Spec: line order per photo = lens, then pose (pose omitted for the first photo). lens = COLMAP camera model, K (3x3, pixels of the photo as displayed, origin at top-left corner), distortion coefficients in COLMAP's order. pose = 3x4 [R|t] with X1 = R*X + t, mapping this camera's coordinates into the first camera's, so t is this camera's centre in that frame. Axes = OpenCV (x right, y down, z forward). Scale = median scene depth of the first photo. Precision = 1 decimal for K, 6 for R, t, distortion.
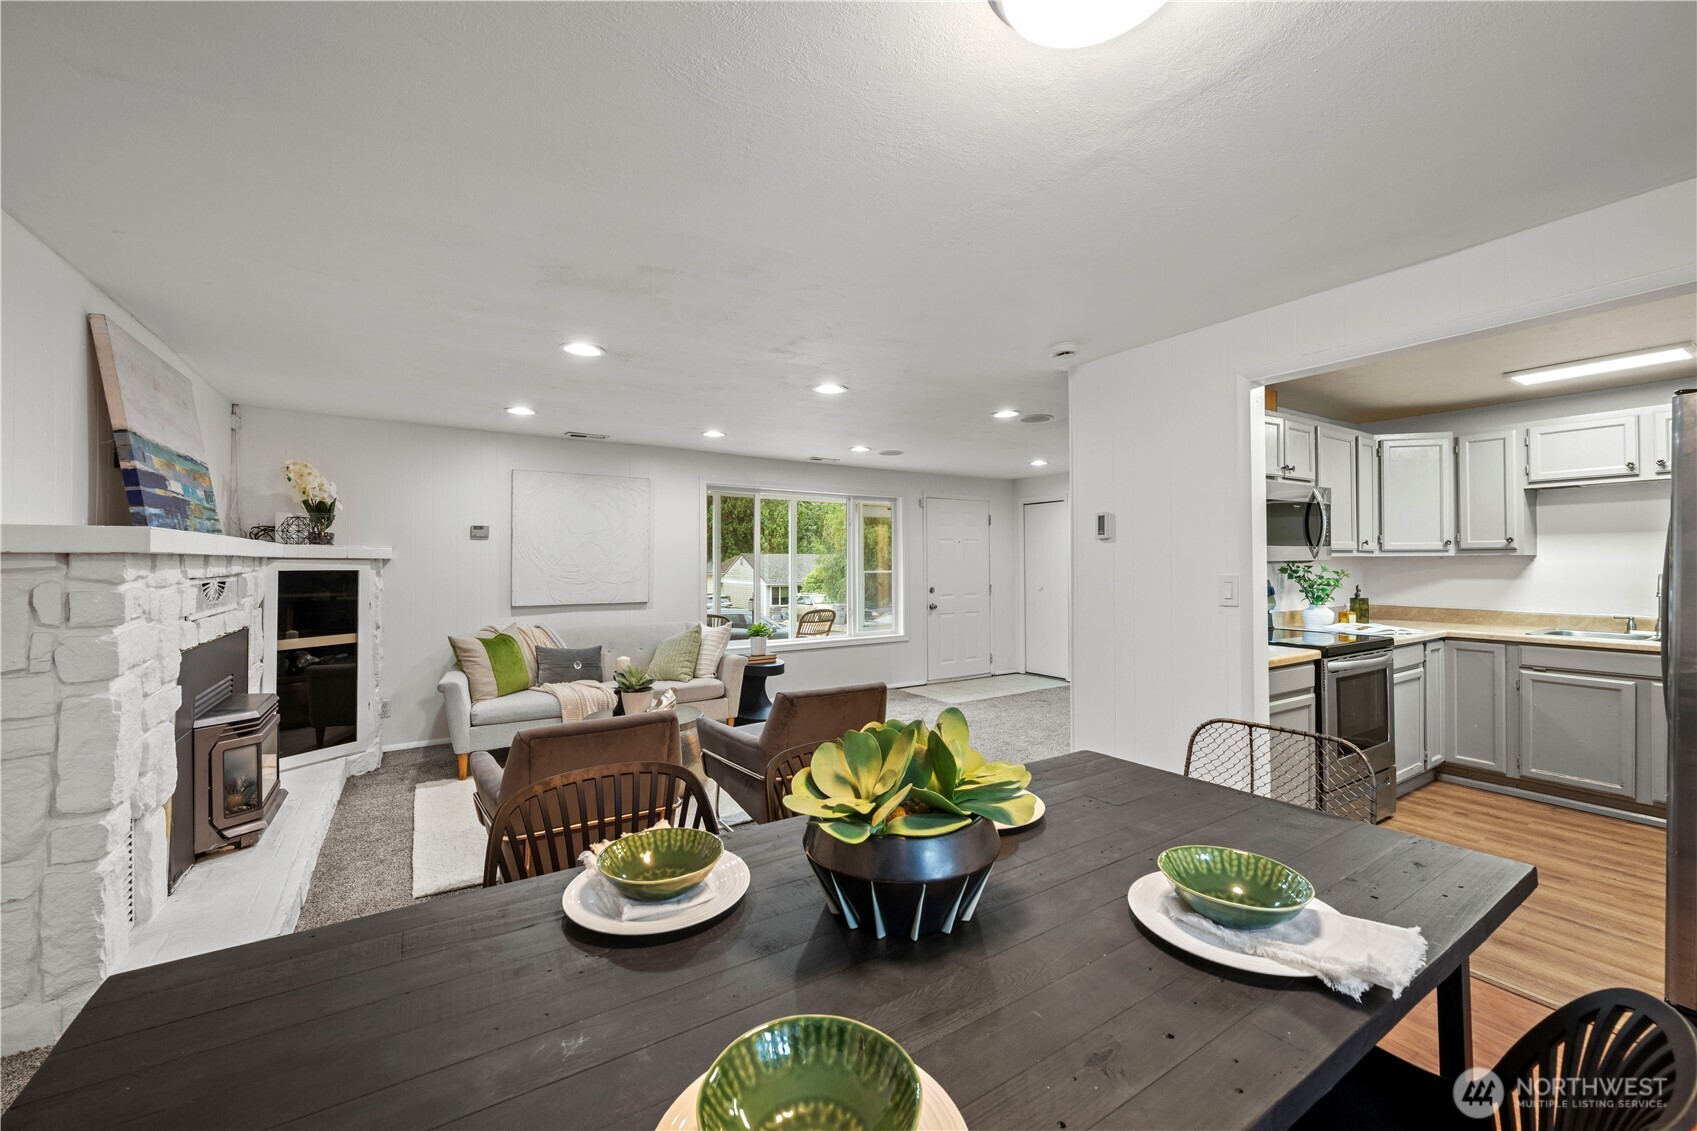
lens RADIAL K [[660.0, 0, 848.9], [0, 660.0, 550.5], [0, 0, 1]] dist [-0.003314, -0.000302]
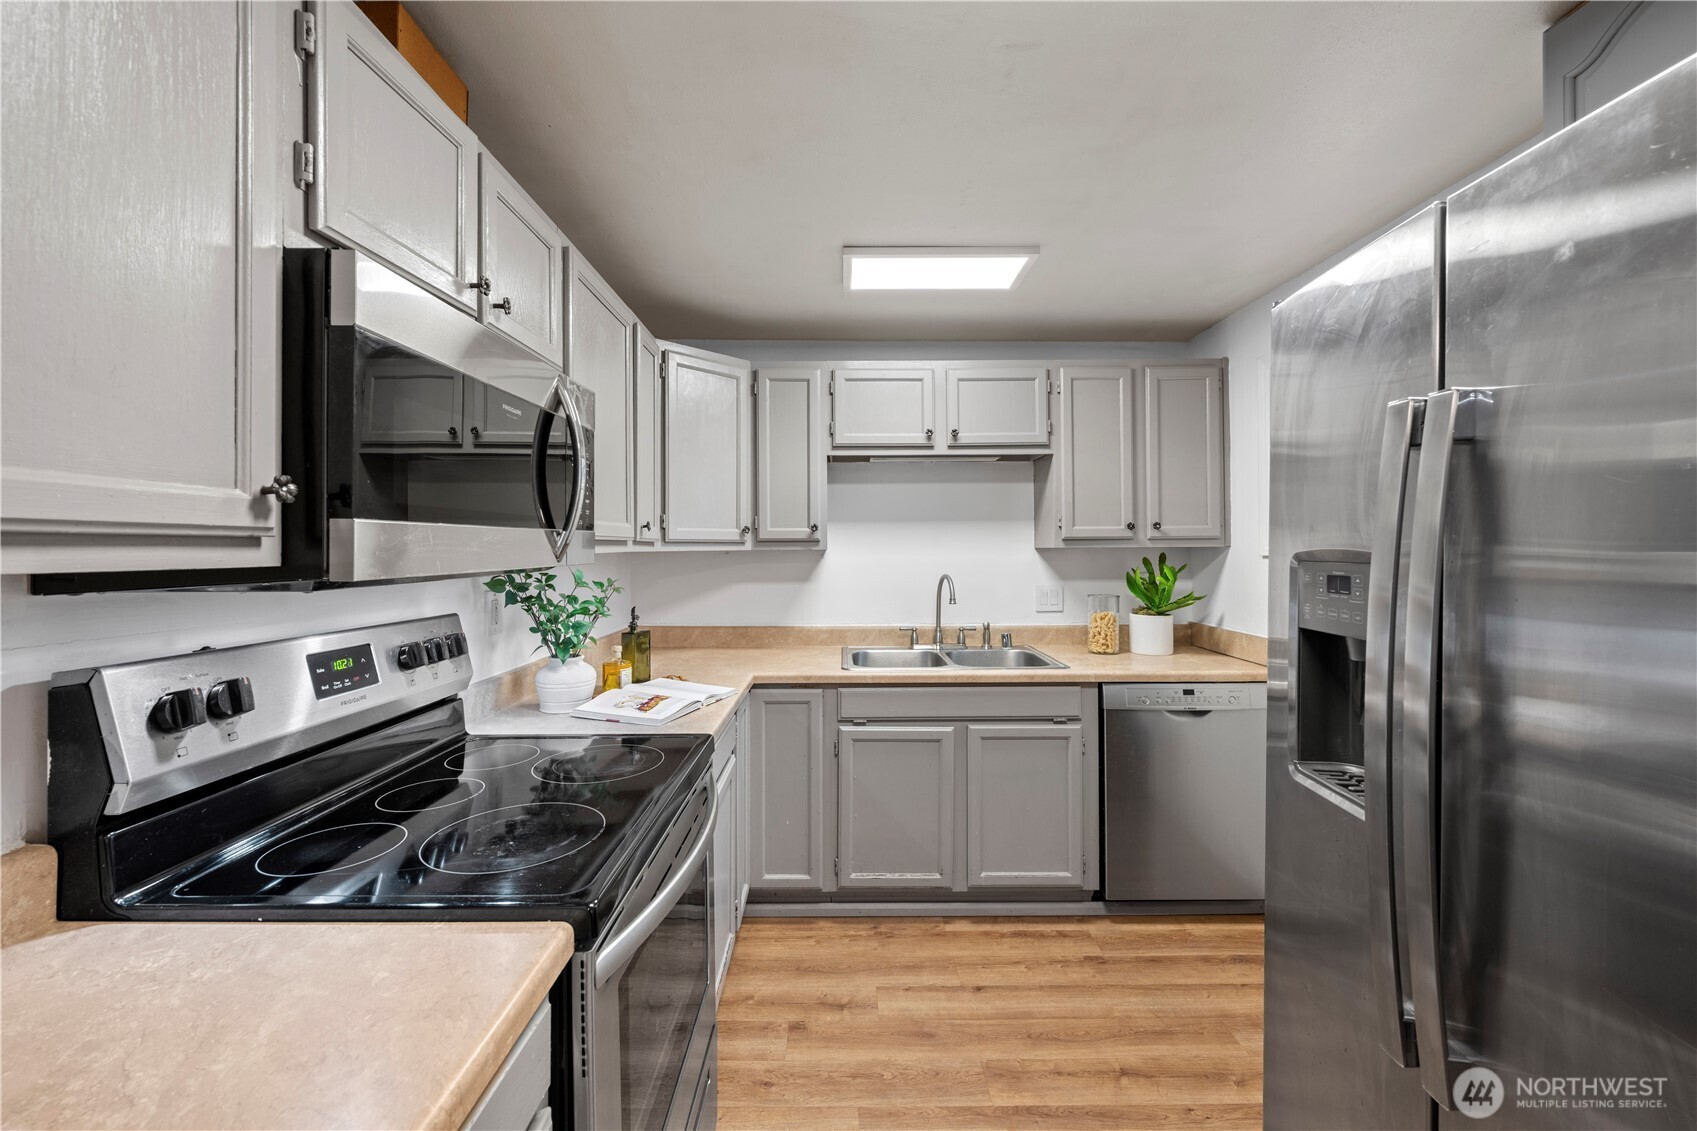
lens RADIAL K [[660.0, 0, 840.5], [0, 660.0, 549.8], [0, 0, 1]] dist [-0.003314, -0.000302]
pose [[0.531314, -0.003326, 0.847168, 0.425815], [-0.012767, 0.999847, 0.011932, -0.001517], [-0.847079, -0.017156, 0.531190, 0.597086]]
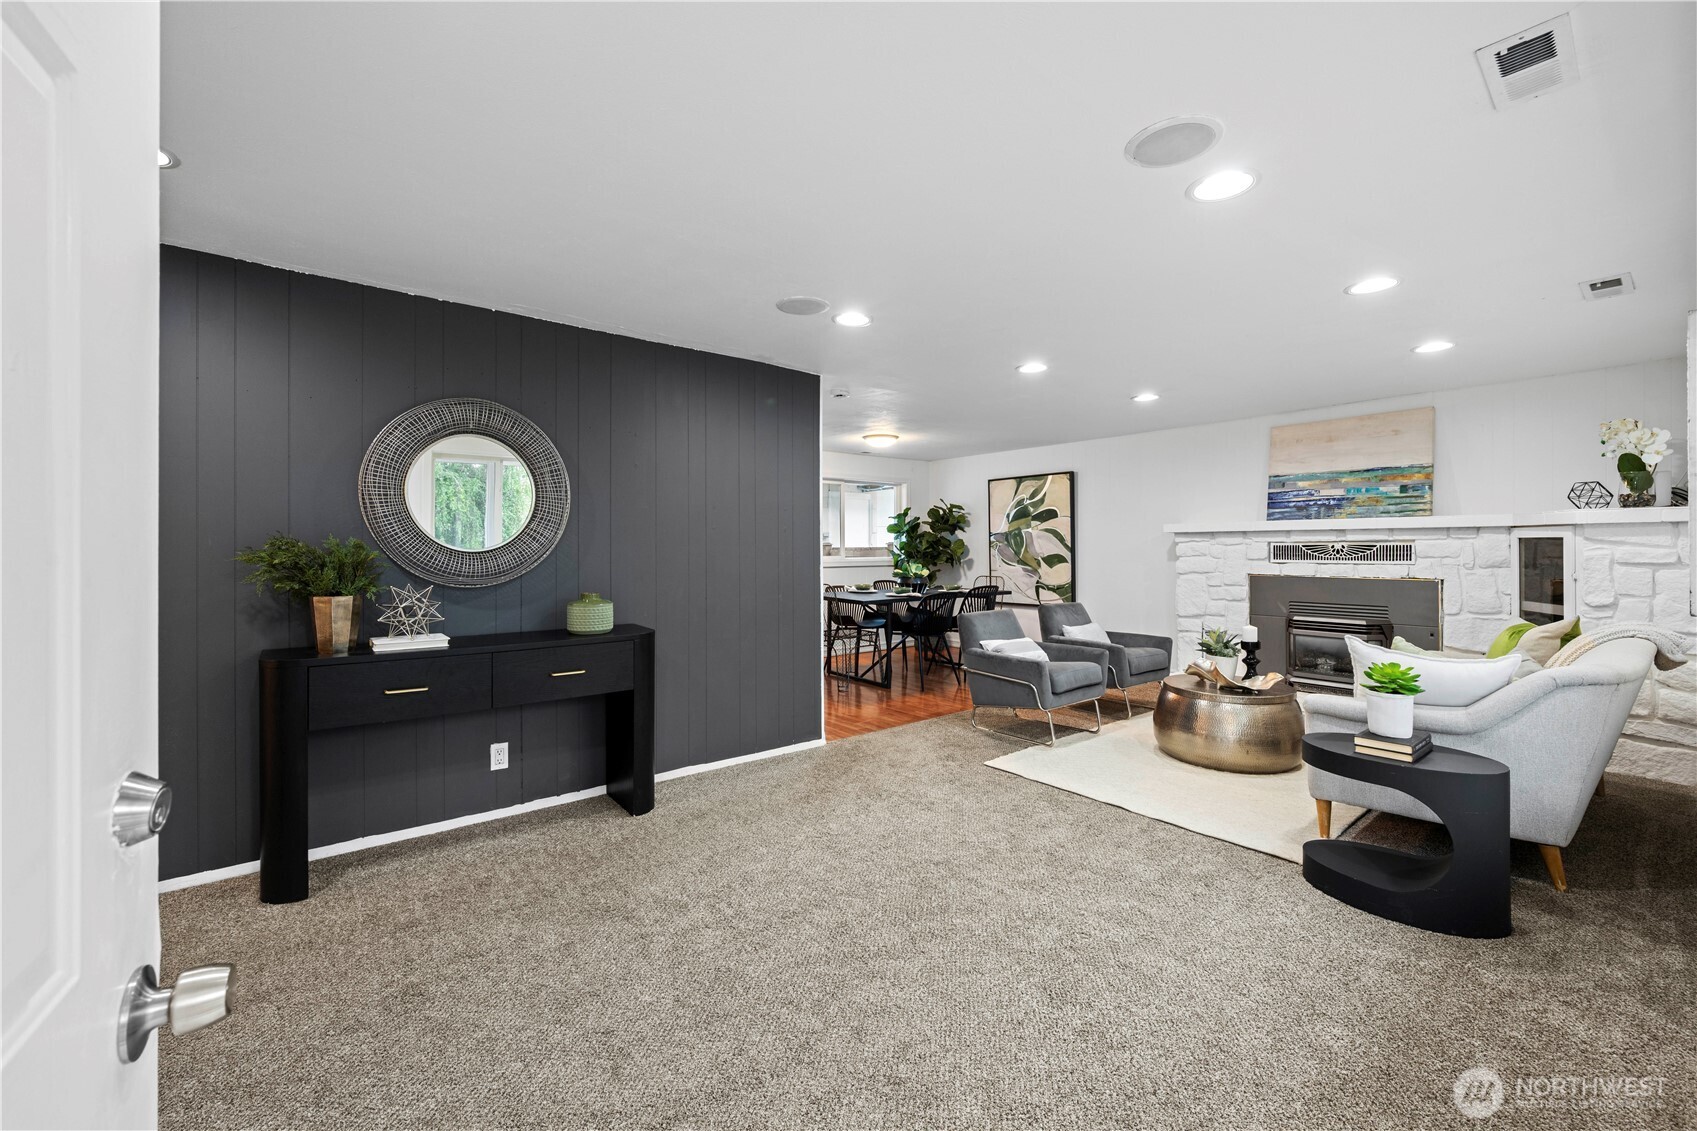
lens RADIAL K [[717.9, 0, 839.6], [0, 717.9, 548.4], [0, 0, 1]] dist [-0.001342, -0.000400]
pose [[-0.993790, -0.001538, -0.111263, 0.383140], [0.000899, 0.999761, -0.021851, 0.069176], [0.111270, -0.021816, -0.993551, 1.937956]]
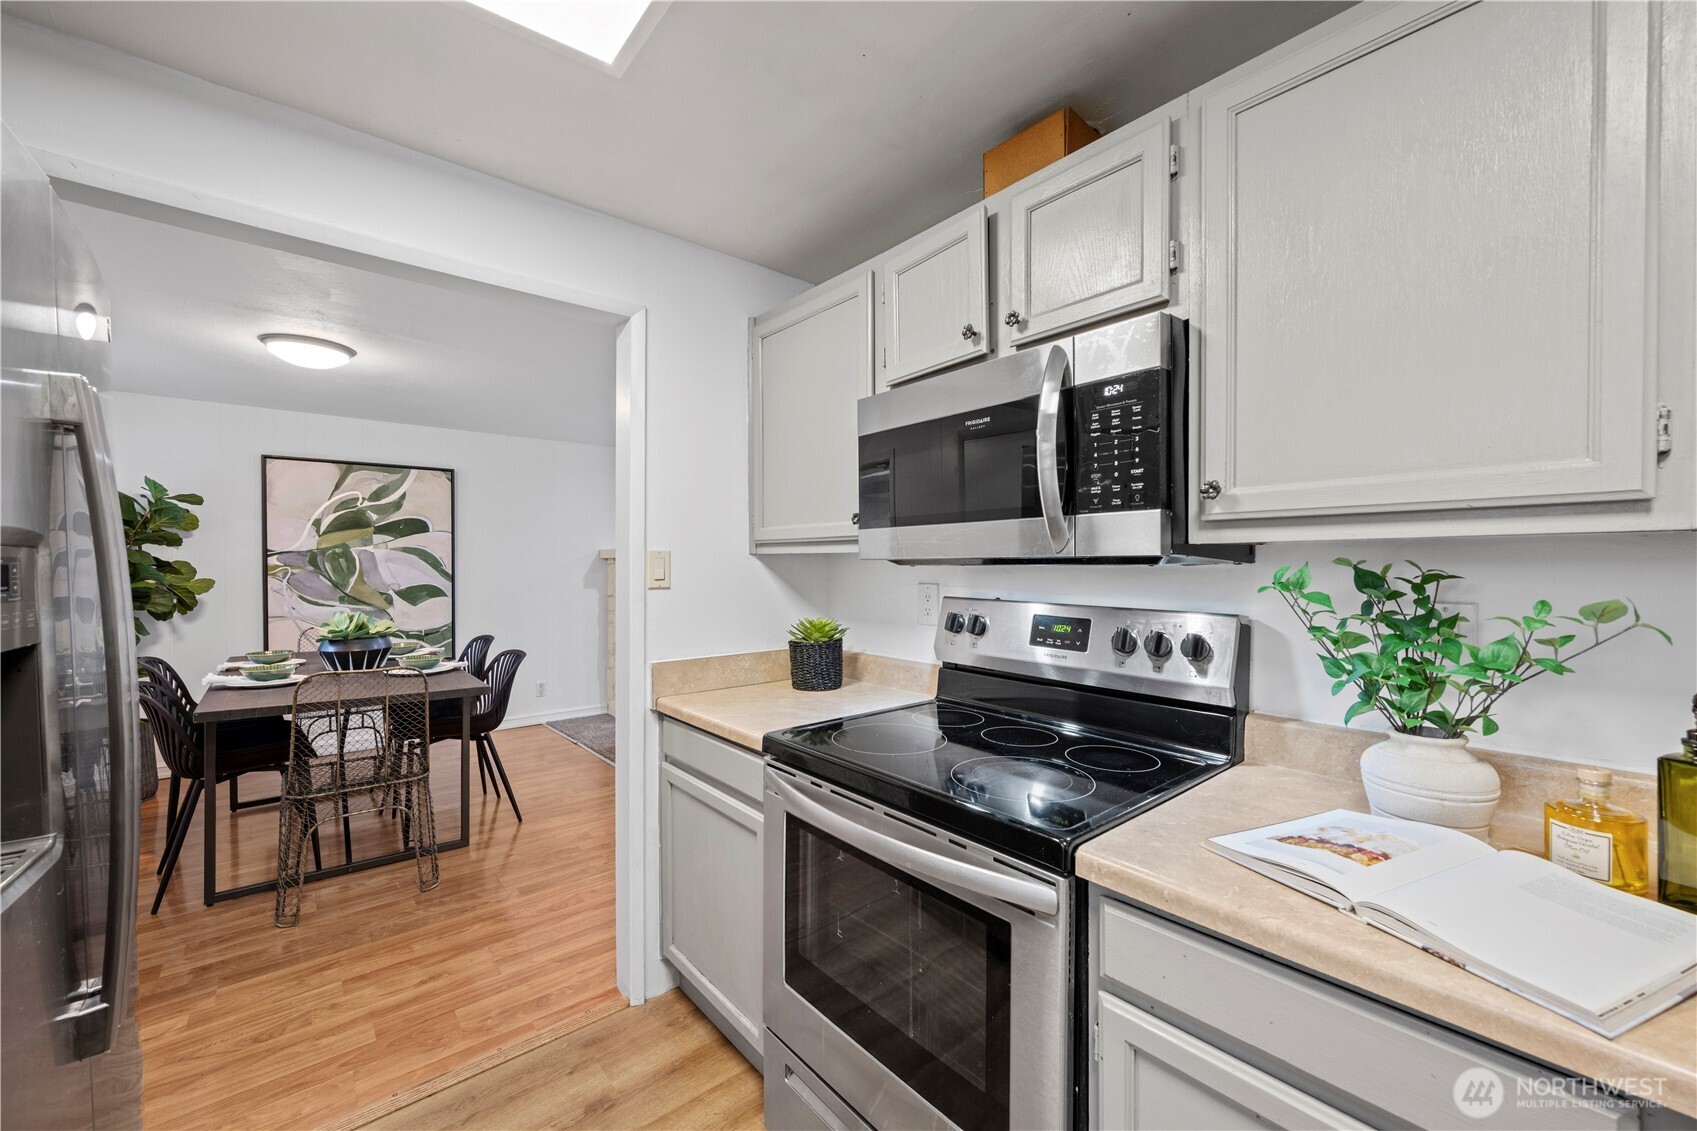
lens RADIAL K [[660.0, 0, 845.3], [0, 660.0, 559.1], [0, 0, 1]] dist [-0.003314, -0.000302]
pose [[0.122871, -0.002569, -0.992419, 0.882962], [0.018739, 0.999824, -0.000268, 0.012345], [0.992246, -0.018564, 0.122898, 0.756965]]
